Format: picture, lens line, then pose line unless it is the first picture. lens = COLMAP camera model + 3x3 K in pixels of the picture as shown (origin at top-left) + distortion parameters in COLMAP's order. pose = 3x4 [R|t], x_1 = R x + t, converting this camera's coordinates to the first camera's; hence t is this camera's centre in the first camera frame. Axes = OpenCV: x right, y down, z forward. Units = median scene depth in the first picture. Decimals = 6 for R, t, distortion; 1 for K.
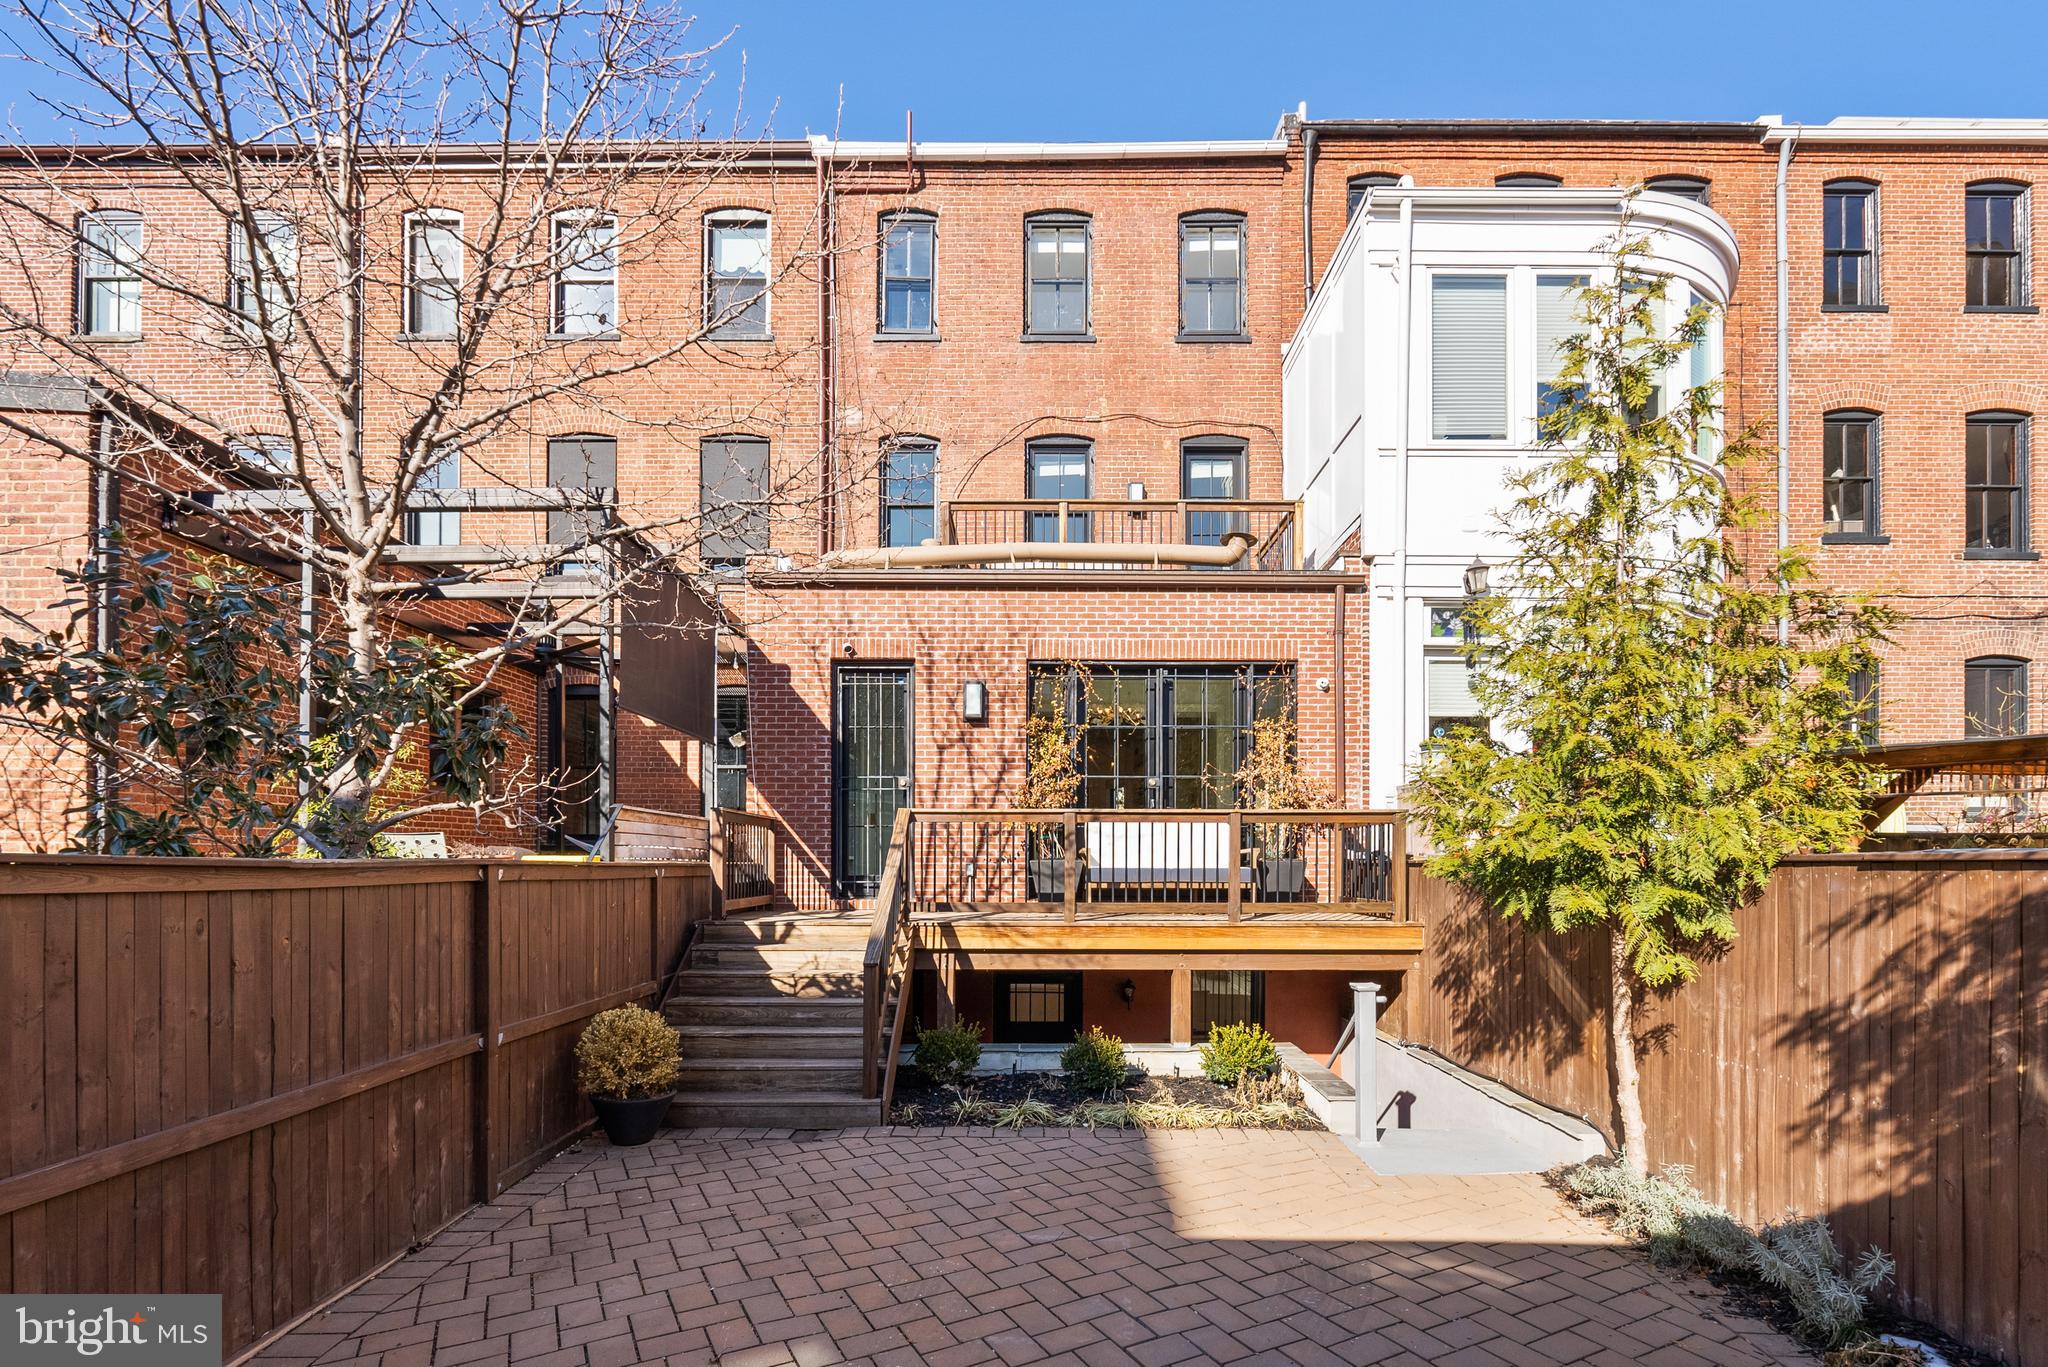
lens RADIAL K [[978.9, 0, 1016.5], [0, 978.9, 866.0], [0, 0, 1]] dist [-0.002540, 0.000777]
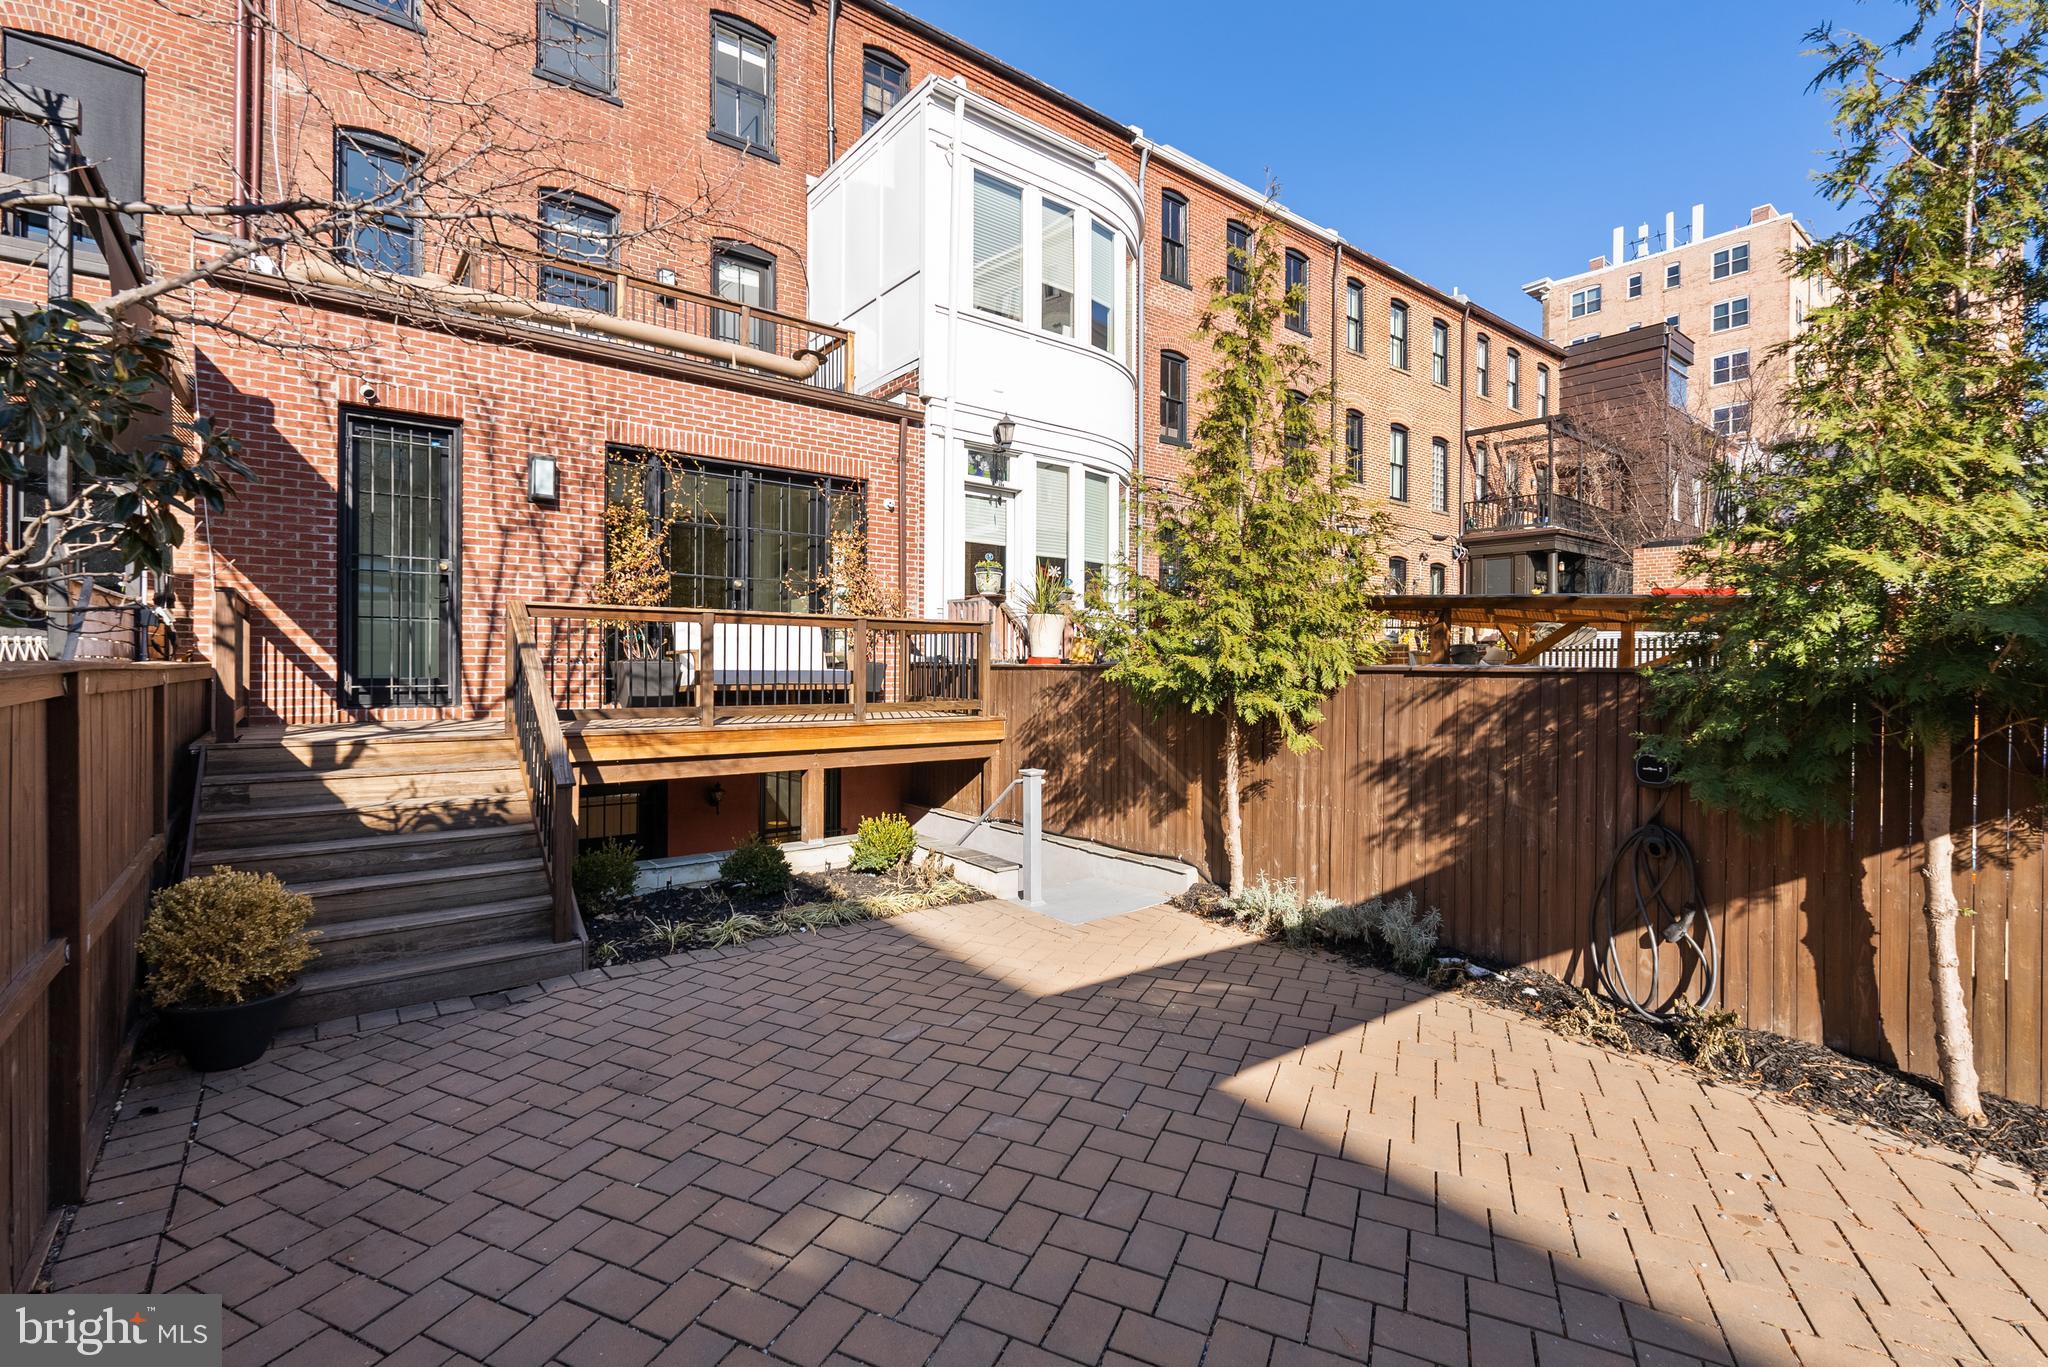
lens RADIAL K [[930.3, 0, 1035.7], [0, 930.3, 669.3], [0, 0, 1]] dist [0.000194, 0.000091]
pose [[0.781368, 0.001811, 0.624068, -0.218570], [-0.005180, 0.999980, 0.003585, -0.003534], [-0.624049, -0.006034, 0.781362, 0.071449]]
